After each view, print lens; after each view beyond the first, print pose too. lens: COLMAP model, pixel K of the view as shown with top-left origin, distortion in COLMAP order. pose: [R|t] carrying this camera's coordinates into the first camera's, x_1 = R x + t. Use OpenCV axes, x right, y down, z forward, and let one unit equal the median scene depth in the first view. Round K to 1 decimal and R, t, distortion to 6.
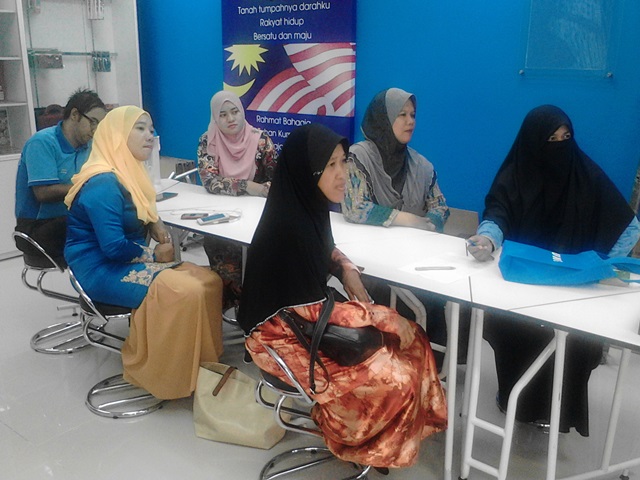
lens RADIAL K [[643.3, 0, 319.8], [0, 643.3, 253.5], [0, 0, 1]] dist [-0.050762, 0.028654]
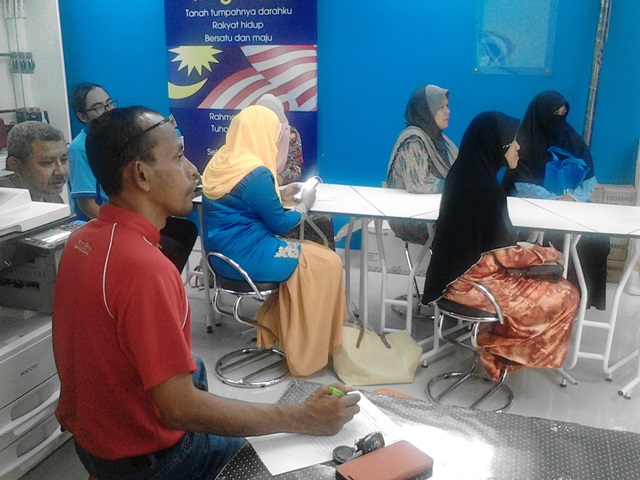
lens RADIAL K [[643.3, 0, 319.8], [0, 643.3, 253.5], [0, 0, 1]] dist [-0.050762, 0.028654]
pose [[0.928143, -0.112371, 0.354856, -0.357035], [0.109922, 0.993570, 0.027123, 0.004845], [-0.355622, 0.013832, 0.934527, -0.046088]]
